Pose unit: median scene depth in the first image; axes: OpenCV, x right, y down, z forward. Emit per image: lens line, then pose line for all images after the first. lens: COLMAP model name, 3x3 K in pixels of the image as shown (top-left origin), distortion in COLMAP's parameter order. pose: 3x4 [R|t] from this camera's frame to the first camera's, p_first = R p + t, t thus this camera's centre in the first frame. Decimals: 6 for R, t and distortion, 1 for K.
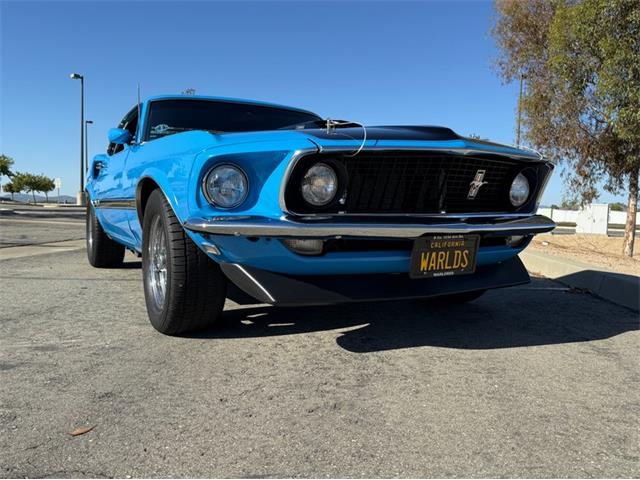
lens RADIAL K [[526.9, 0, 320.0], [0, 526.9, 240.0], [0, 0, 1]] dist [0.005937, -0.004494]
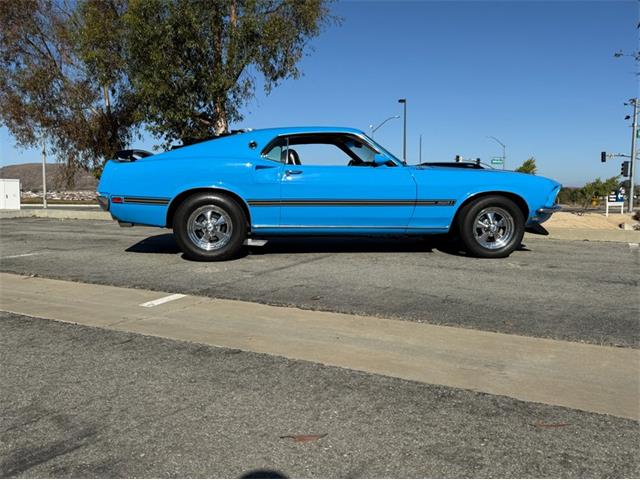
lens RADIAL K [[539.1, 0, 322.7], [0, 539.1, 241.3], [0, 0, 1]] dist [0.115323, -0.237617]
pose [[0.379732, -0.105384, 0.919075, -1.334255], [0.056877, 0.994270, 0.090506, -0.075596], [-0.923346, 0.017906, 0.383550, 0.379107]]
